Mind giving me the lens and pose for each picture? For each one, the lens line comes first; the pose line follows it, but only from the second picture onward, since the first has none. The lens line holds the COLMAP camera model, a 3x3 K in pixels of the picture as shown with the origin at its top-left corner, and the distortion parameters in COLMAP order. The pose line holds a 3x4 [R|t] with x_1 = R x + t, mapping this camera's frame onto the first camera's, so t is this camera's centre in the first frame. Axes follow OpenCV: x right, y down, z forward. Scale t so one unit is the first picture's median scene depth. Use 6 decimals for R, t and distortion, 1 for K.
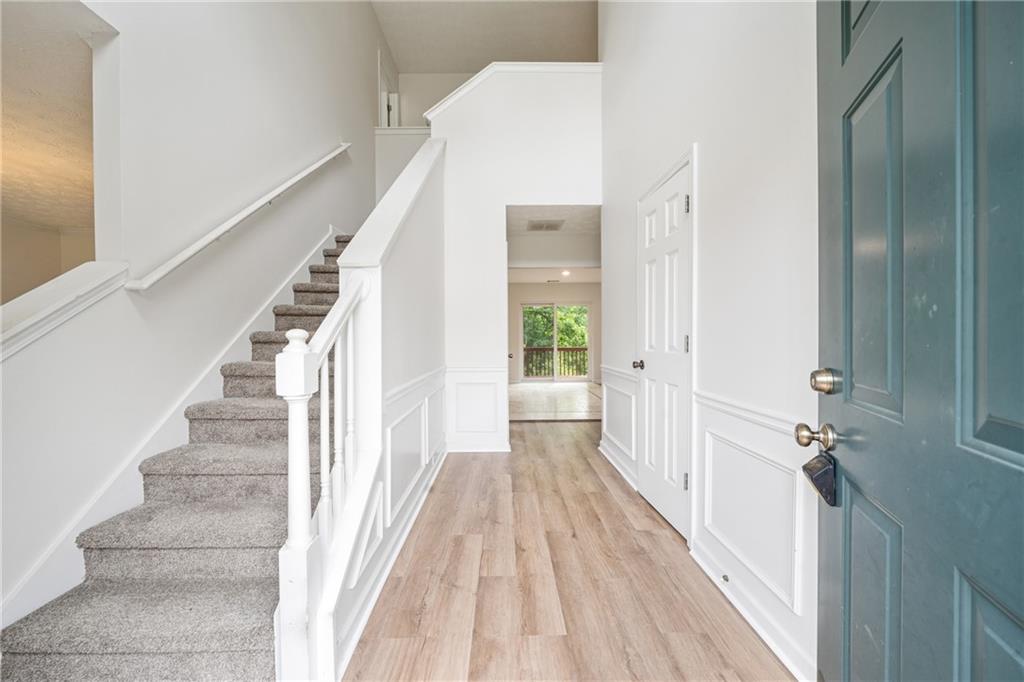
lens RADIAL K [[352.4, 0, 510.9], [0, 352.4, 339.9], [0, 0, 1]] dist [-0.003686, 0.000018]
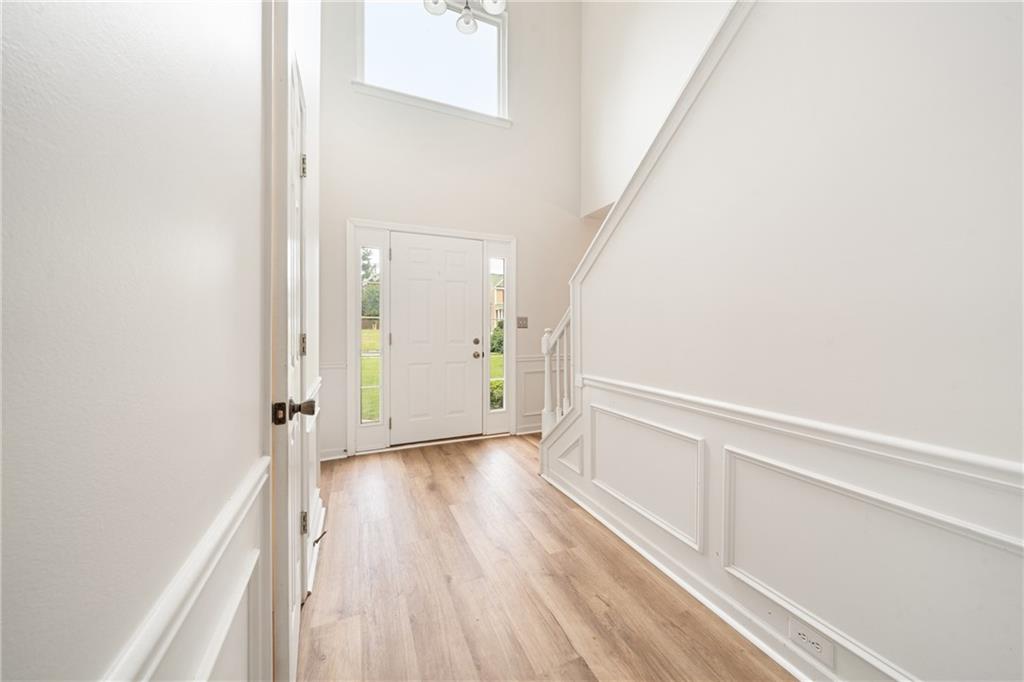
lens RADIAL K [[352.4, 0, 512.4], [0, 352.4, 332.9], [0, 0, 1]] dist [-0.003686, 0.000018]
pose [[-0.920990, 0.006289, -0.389536, 0.349431], [-0.000701, 0.999841, 0.017798, -0.023260], [0.389586, 0.016665, -0.920839, 1.759408]]
